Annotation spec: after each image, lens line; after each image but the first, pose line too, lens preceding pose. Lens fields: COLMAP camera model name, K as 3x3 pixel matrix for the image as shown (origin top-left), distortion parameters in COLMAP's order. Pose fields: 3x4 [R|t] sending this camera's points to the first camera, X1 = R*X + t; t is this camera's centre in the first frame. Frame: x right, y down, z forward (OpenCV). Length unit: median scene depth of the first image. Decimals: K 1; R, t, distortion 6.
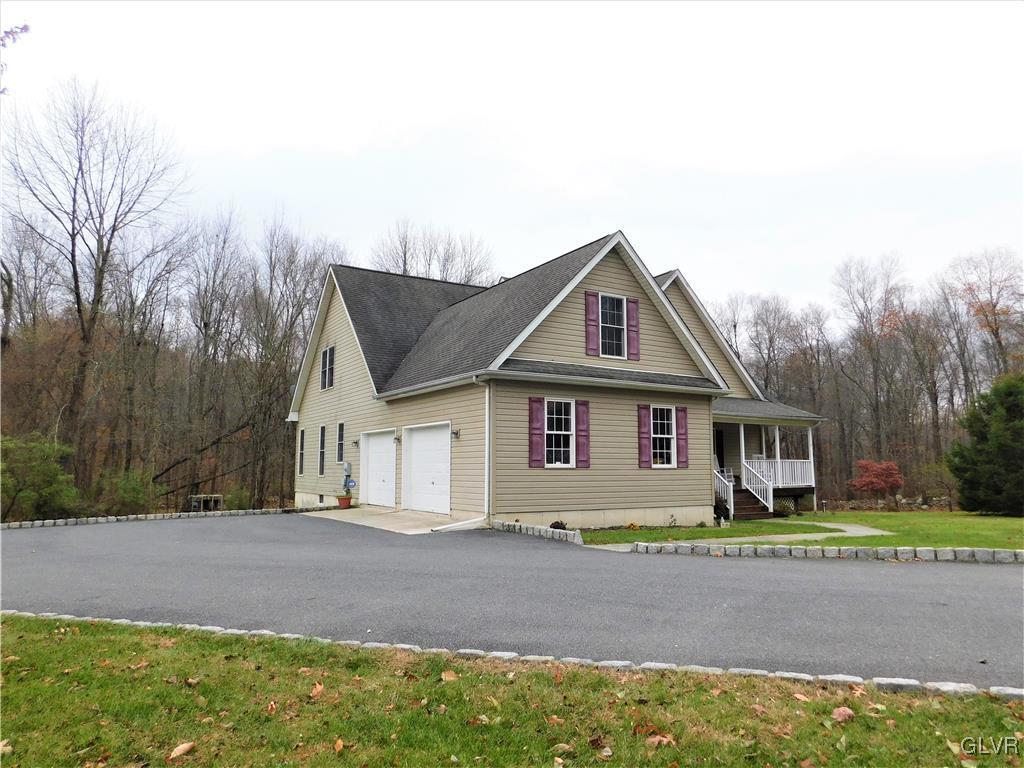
lens RADIAL K [[711.9, 0, 511.1], [0, 711.9, 385.7], [0, 0, 1]] dist [-0.029633, 0.000242]
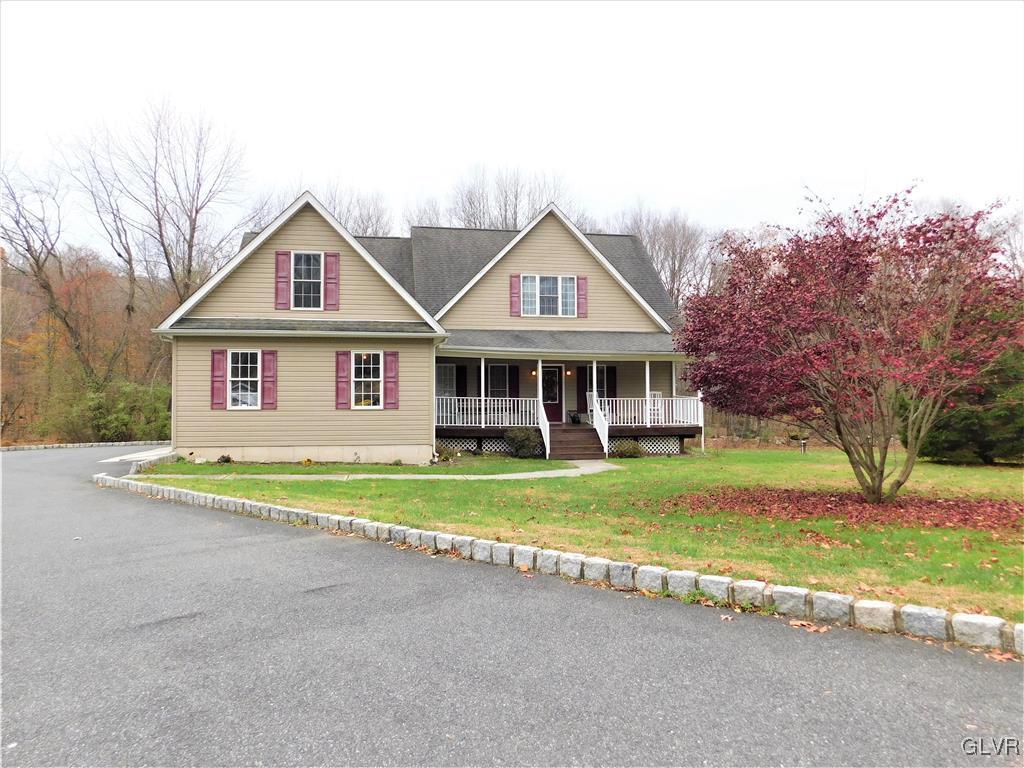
lens RADIAL K [[711.9, 0, 509.8], [0, 711.9, 383.4], [0, 0, 1]] dist [-0.029633, 0.000242]
pose [[0.933967, -0.013470, -0.357106, 0.817868], [0.045820, 0.995555, 0.082284, -0.001809], [0.354410, -0.093213, 0.930432, 0.079050]]
